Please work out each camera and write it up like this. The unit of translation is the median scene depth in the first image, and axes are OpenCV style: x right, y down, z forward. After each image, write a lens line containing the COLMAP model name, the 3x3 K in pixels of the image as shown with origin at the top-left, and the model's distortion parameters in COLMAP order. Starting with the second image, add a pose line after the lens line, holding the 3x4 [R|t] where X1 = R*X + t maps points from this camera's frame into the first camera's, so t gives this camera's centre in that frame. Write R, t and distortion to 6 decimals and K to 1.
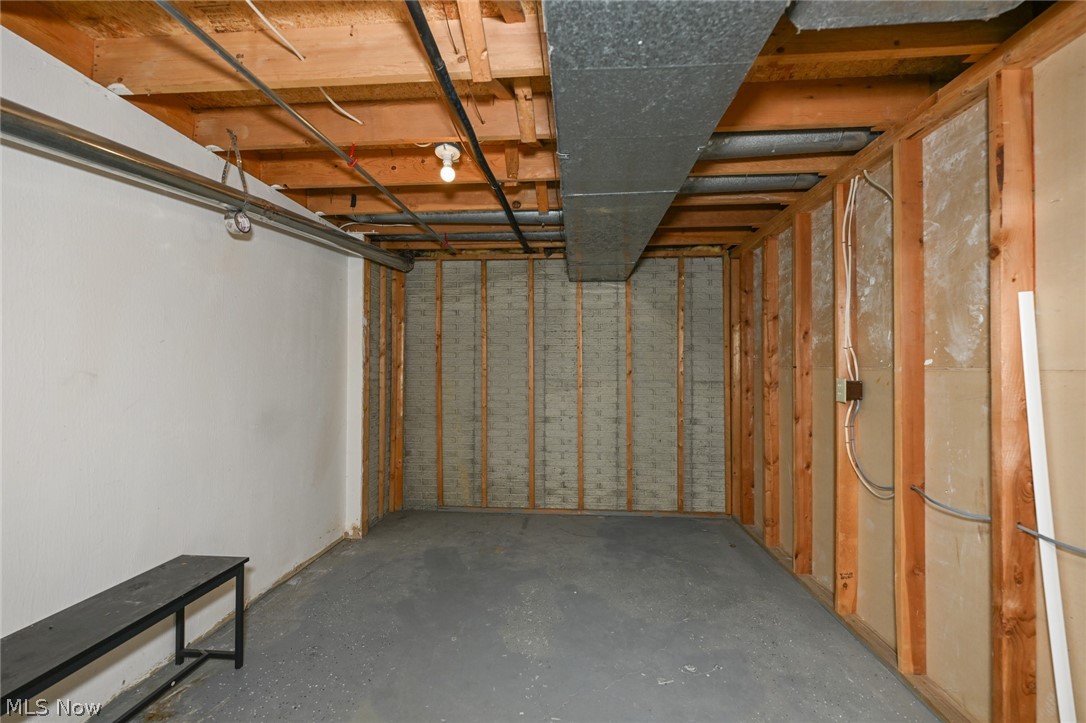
lens RADIAL K [[435.4, 0, 544.1], [0, 435.4, 361.8], [0, 0, 1]] dist [0.000151, 0.000272]
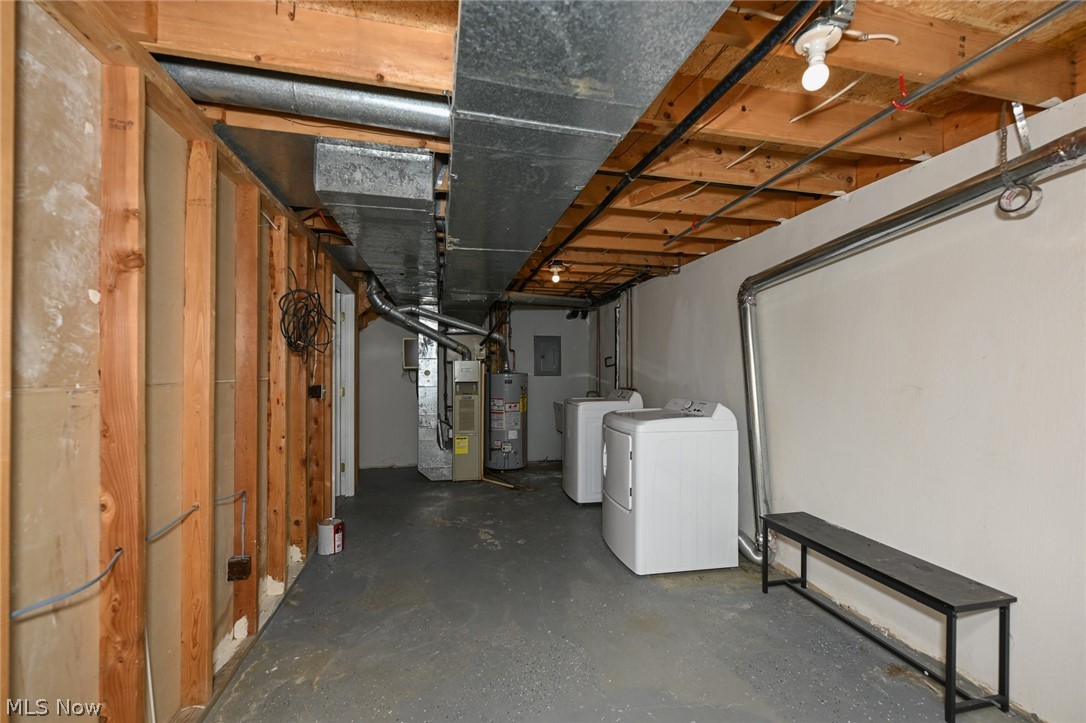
lens RADIAL K [[435.4, 0, 541.2], [0, 435.4, 369.4], [0, 0, 1]] dist [0.000151, 0.000272]
pose [[-0.950540, -0.005240, -0.310557, 0.443727], [-0.000435, 0.999879, -0.015541, -0.005021], [0.310601, -0.014637, -0.950428, 1.897659]]
